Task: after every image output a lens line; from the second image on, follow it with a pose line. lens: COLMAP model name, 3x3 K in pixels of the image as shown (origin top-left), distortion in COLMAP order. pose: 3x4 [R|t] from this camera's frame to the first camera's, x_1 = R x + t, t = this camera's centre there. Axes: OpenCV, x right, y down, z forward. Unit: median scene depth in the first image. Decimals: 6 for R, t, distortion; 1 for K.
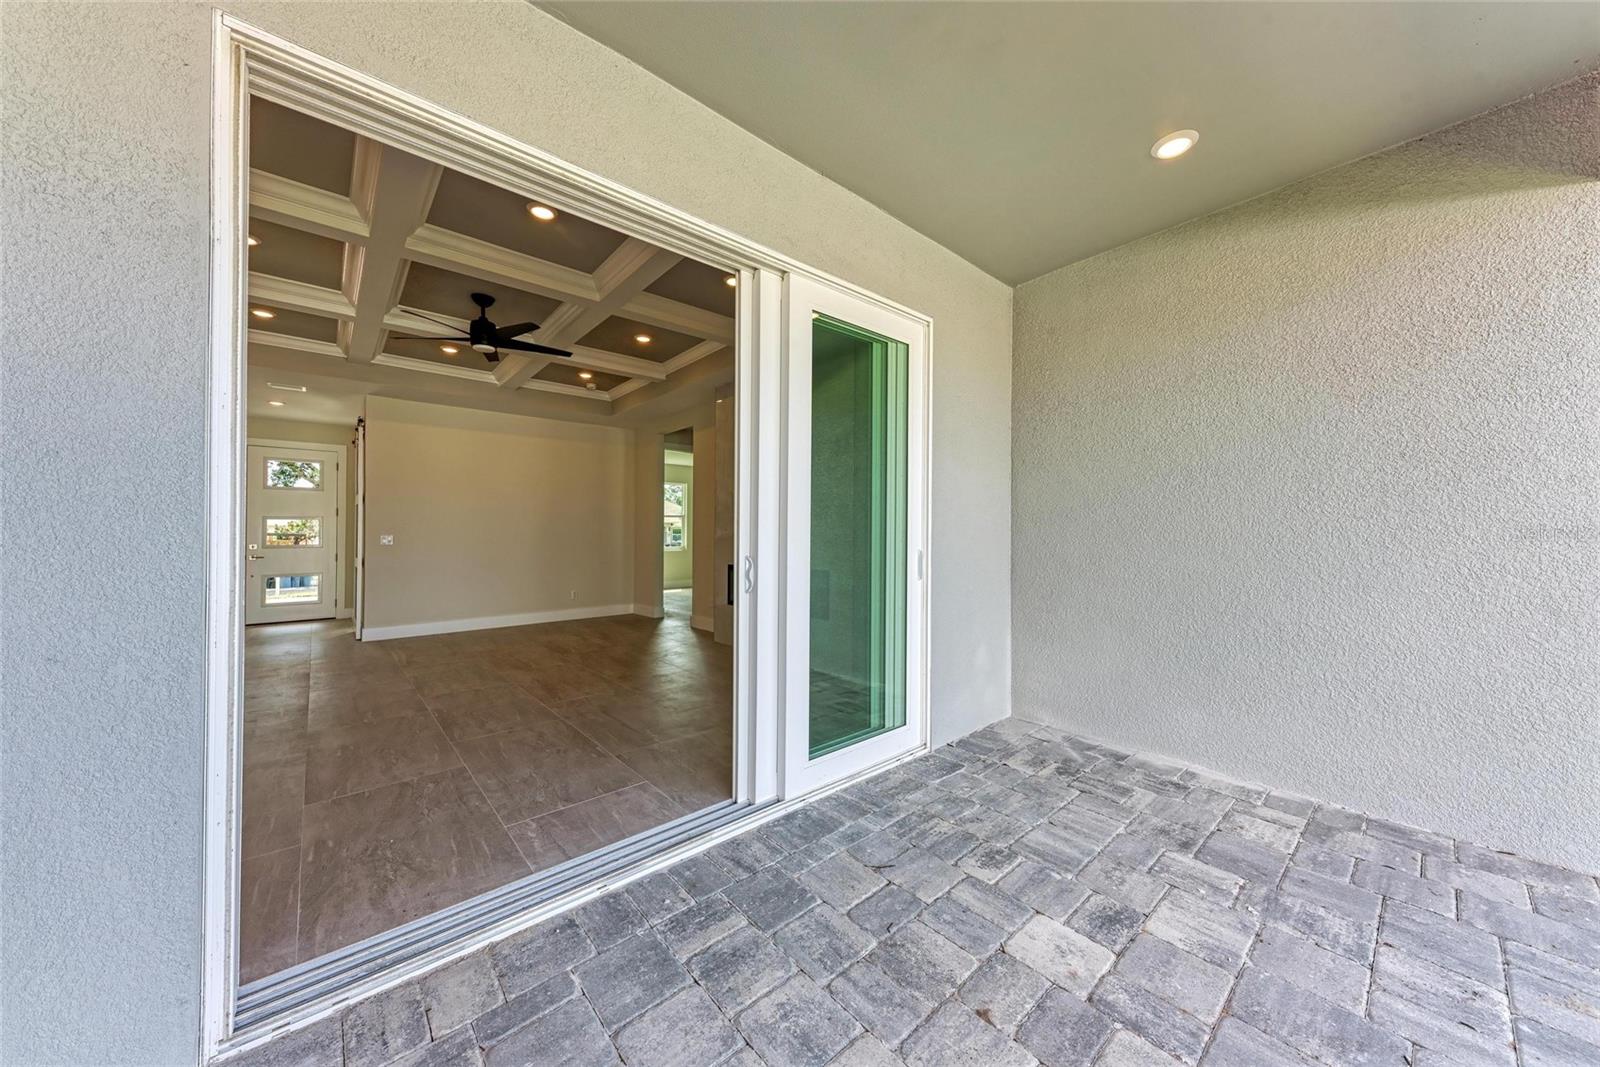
lens RADIAL K [[555.4, 0, 803.7], [0, 555.4, 524.6], [0, 0, 1]] dist [0.014868, -0.000202]
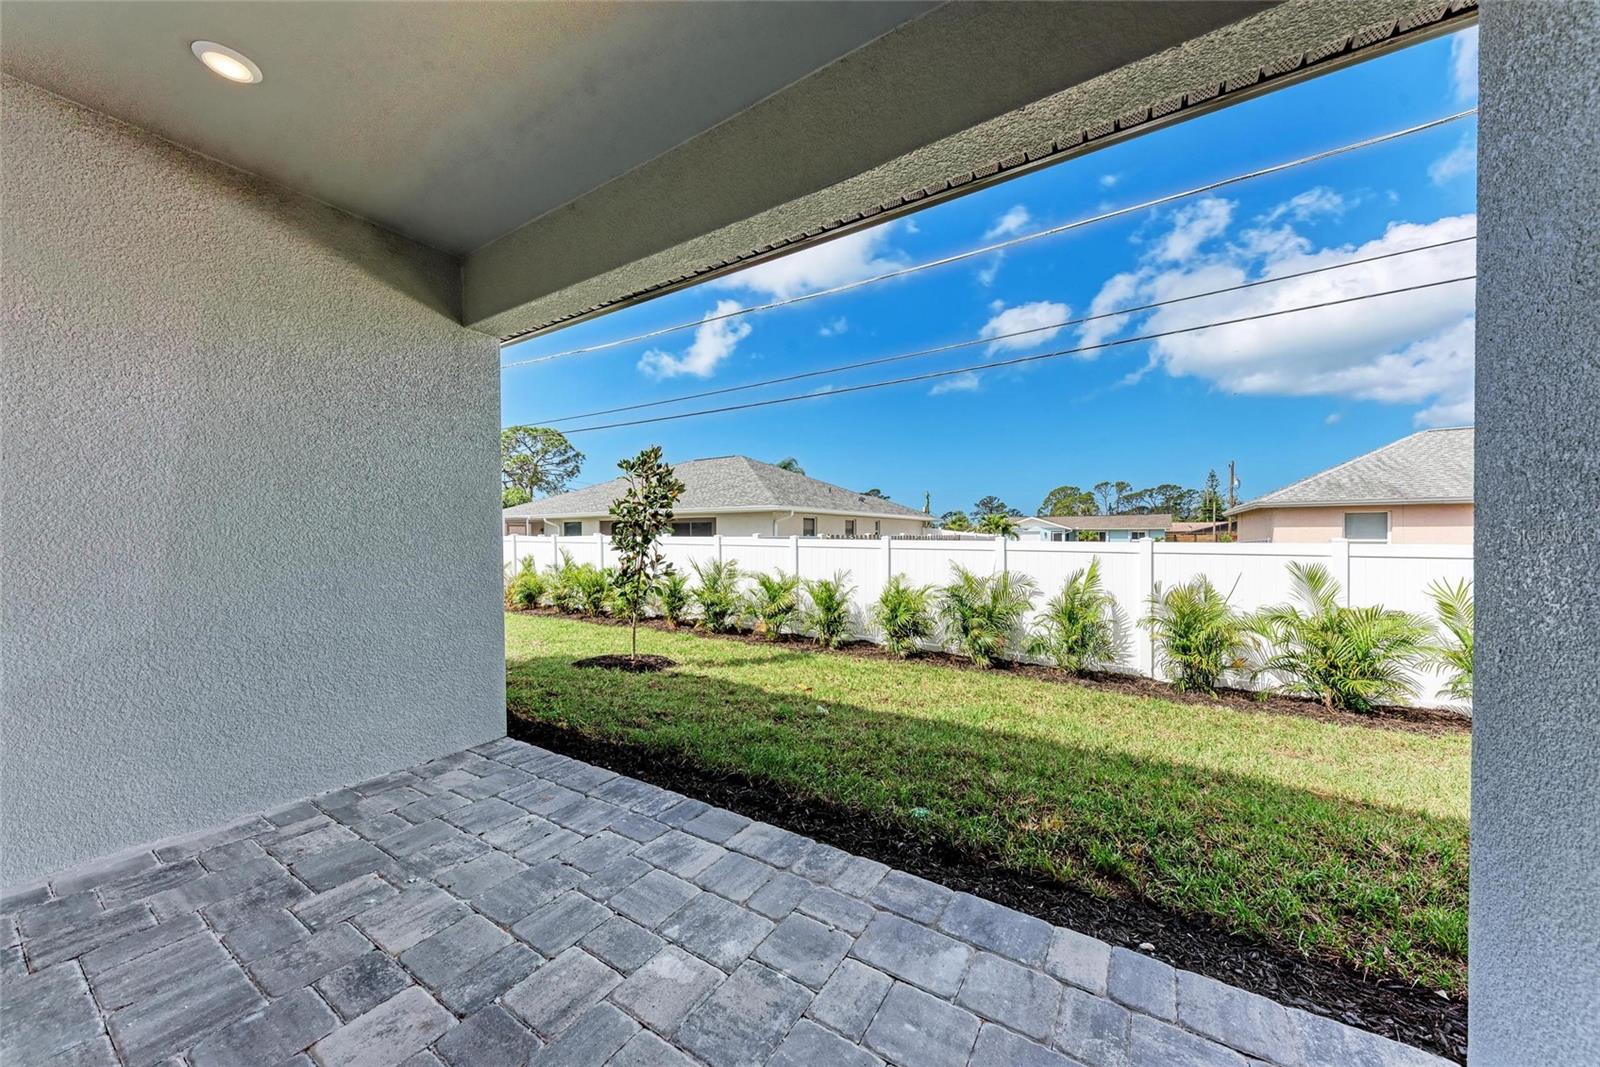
lens RADIAL K [[555.4, 0, 809.2], [0, 555.4, 539.7], [0, 0, 1]] dist [0.014868, -0.000202]
pose [[-0.277659, 0.001141, 0.960679, -0.391025], [-0.013193, 0.999900, -0.005000, 0.003924], [-0.960589, -0.014062, -0.277617, 0.449884]]
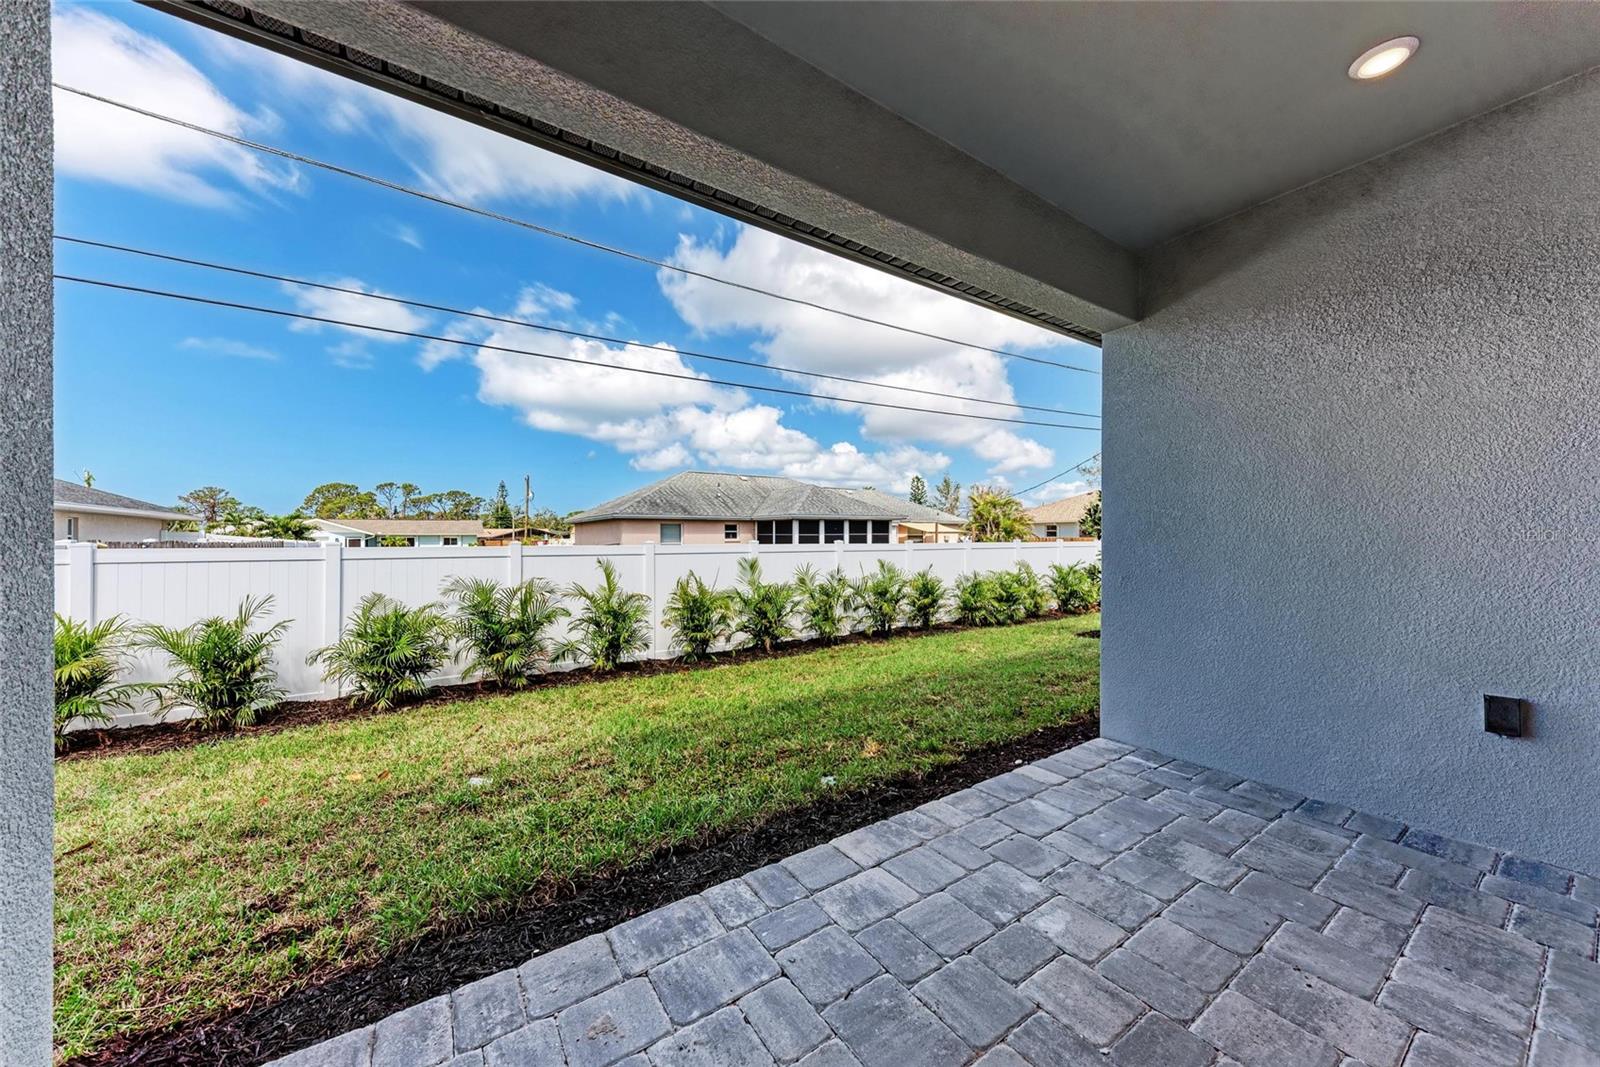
lens RADIAL K [[555.4, 0, 799.7], [0, 555.4, 541.9], [0, 0, 1]] dist [0.014868, -0.000202]
pose [[-0.991248, 0.013685, 0.131301, 0.569885], [0.012202, 0.999852, -0.012089, 0.010537], [-0.131447, -0.010381, -0.991269, 1.242461]]
